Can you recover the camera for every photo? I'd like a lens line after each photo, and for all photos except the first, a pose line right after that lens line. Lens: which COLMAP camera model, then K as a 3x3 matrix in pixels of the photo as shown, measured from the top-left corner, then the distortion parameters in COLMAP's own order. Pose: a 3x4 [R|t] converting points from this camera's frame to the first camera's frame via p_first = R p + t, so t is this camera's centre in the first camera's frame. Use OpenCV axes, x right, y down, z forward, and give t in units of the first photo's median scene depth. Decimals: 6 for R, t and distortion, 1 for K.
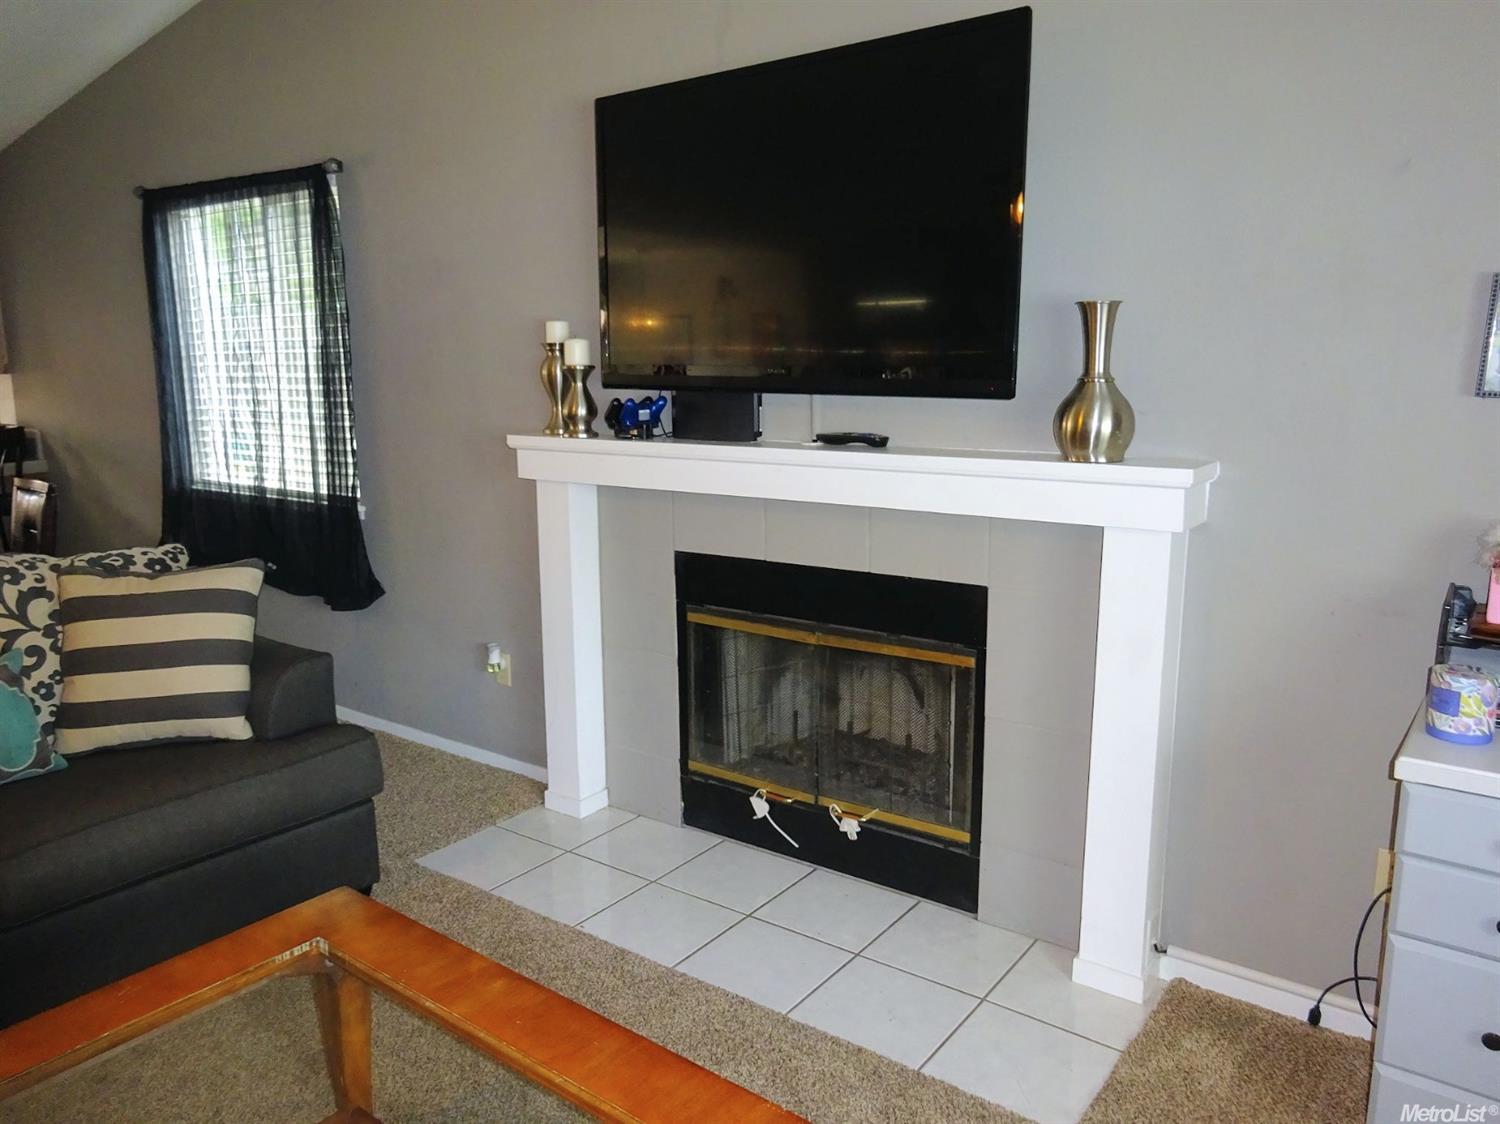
lens RADIAL K [[1102.9, 0, 750.1], [0, 1102.9, 557.4], [0, 0, 1]] dist [0.008473, -0.013839]
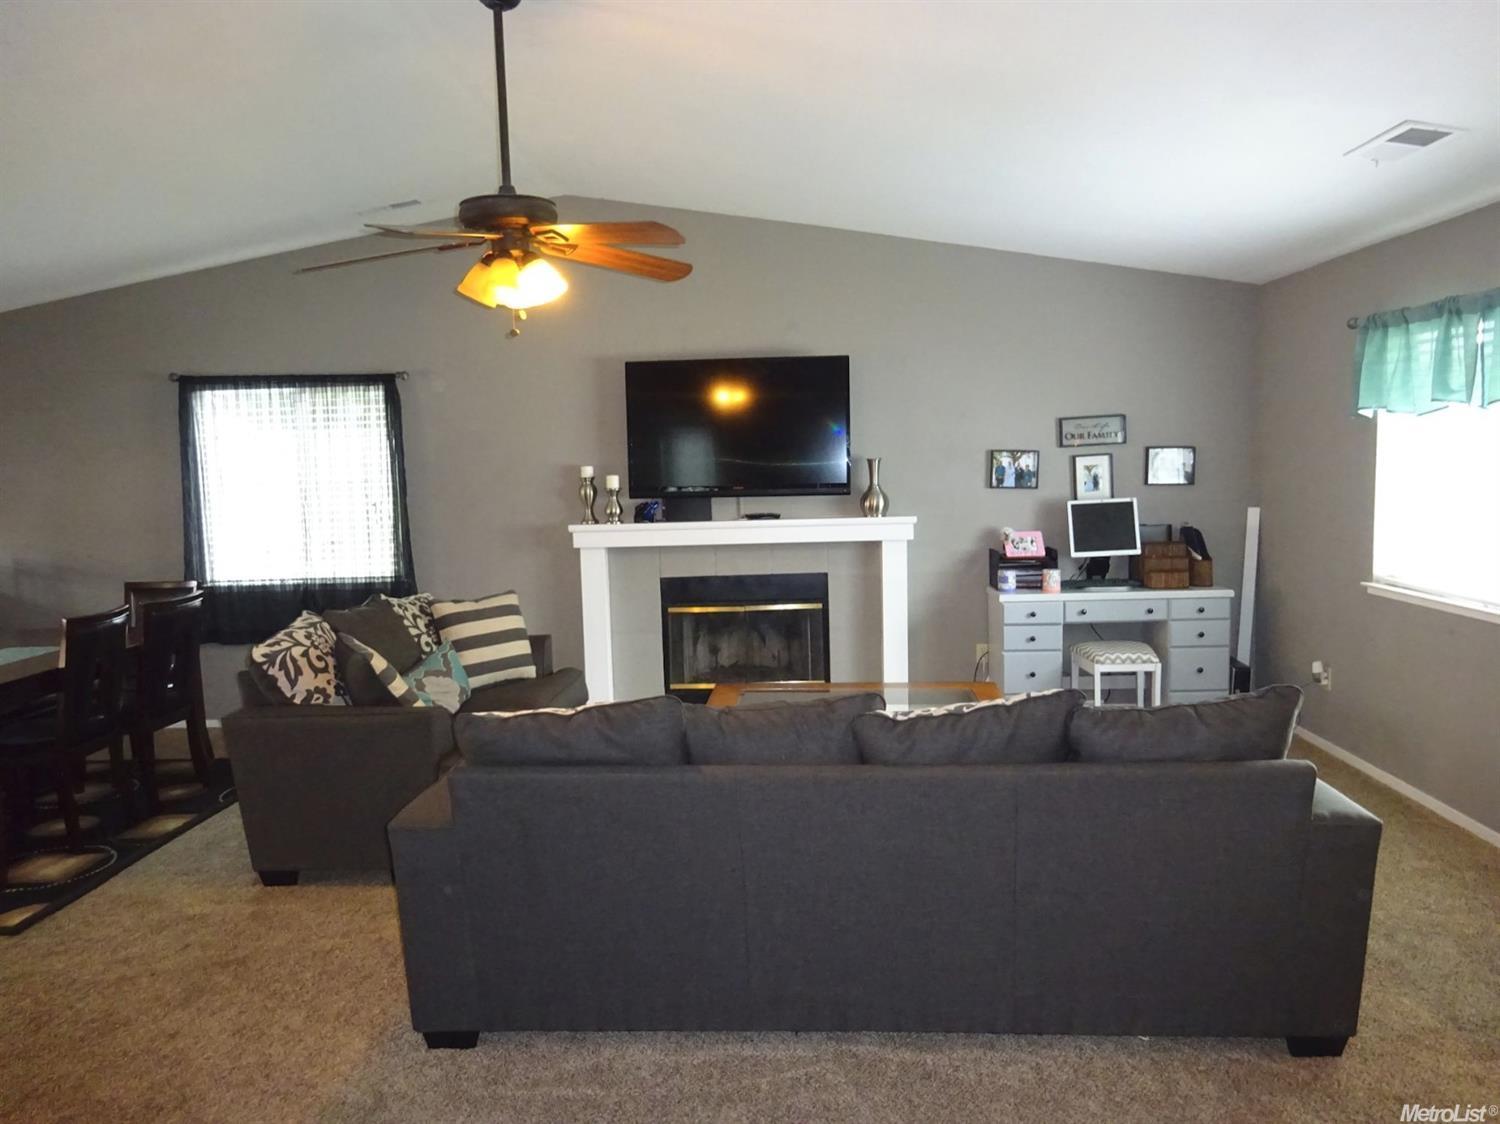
lens RADIAL K [[1102.9, 0, 739.1], [0, 1102.9, 562.1], [0, 0, 1]] dist [0.008473, -0.013839]
pose [[0.833031, -0.066080, 0.549265, -1.128383], [0.120258, 0.990729, -0.063196, 0.118199], [-0.539997, 0.118697, 0.833255, -0.811737]]
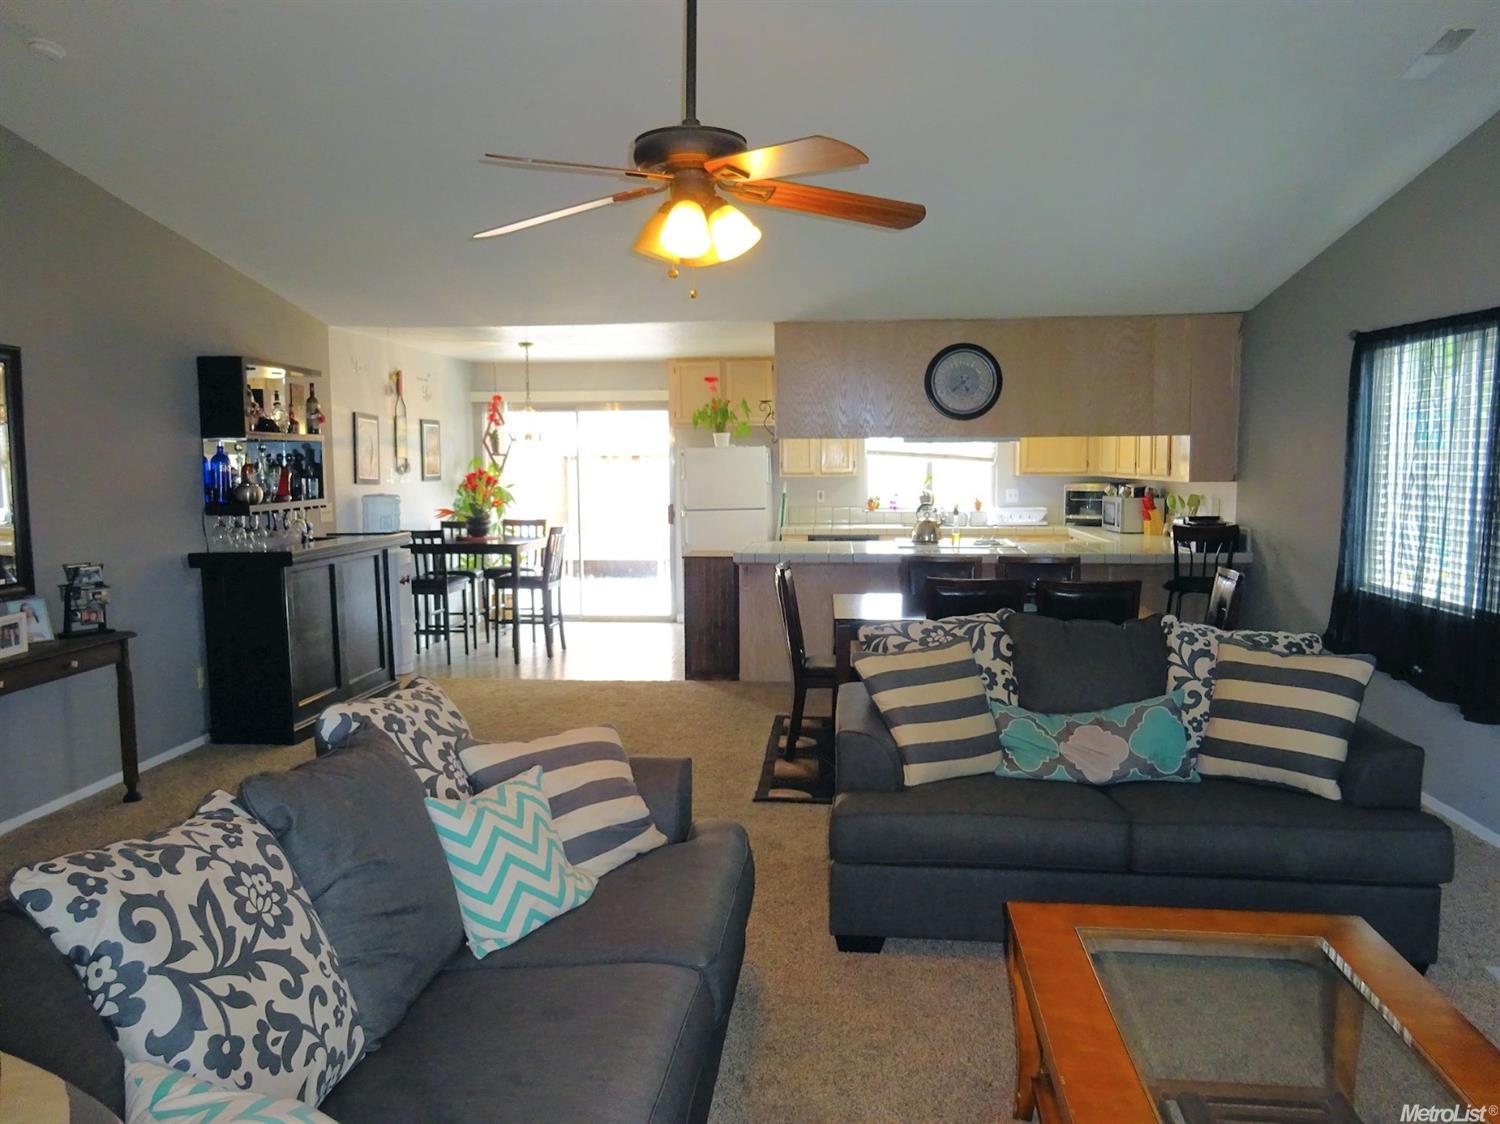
lens RADIAL K [[1102.9, 0, 744.6], [0, 1102.9, 565.0], [0, 0, 1]] dist [0.008473, -0.013839]
pose [[0.519577, 0.089993, -0.849671, 0.194594], [-0.155504, 0.987789, 0.009531, -0.000540], [0.840154, 0.127175, 0.527227, -0.195541]]
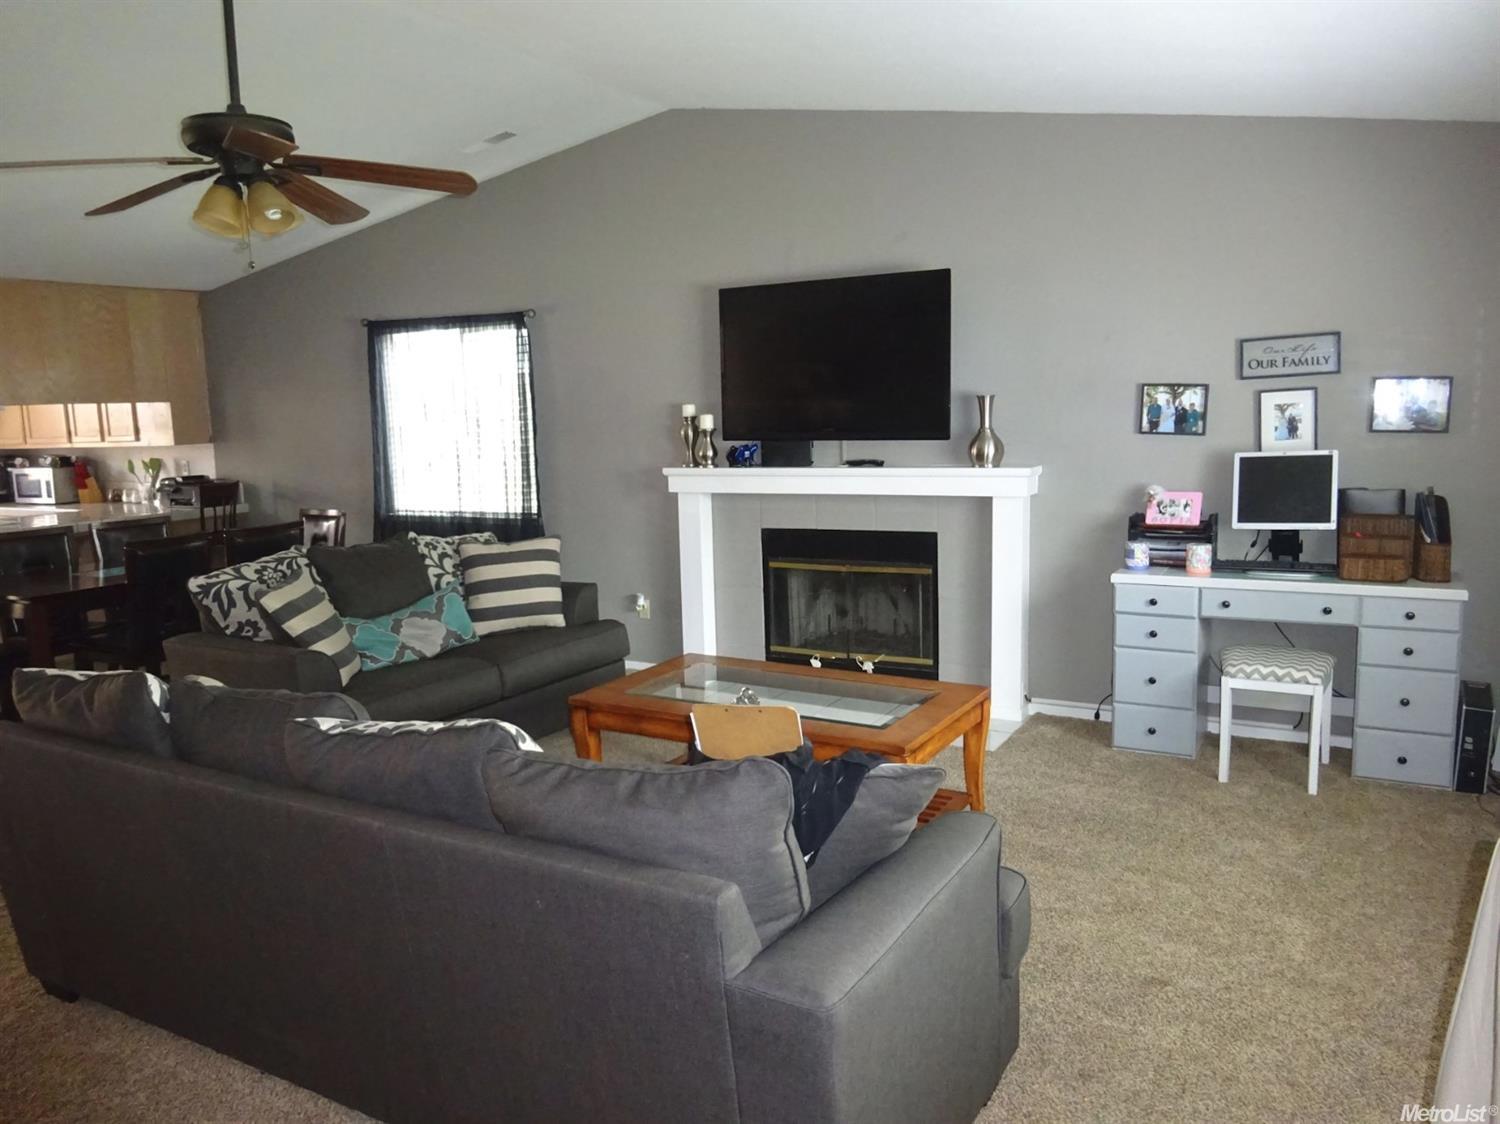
lens RADIAL K [[1102.9, 0, 744.7], [0, 1102.9, 559.2], [0, 0, 1]] dist [0.008473, -0.013839]
pose [[0.992719, -0.036466, 0.114803, -0.329630], [0.041812, 0.998134, -0.044509, 0.134508], [-0.112965, 0.048985, 0.992391, -0.864094]]
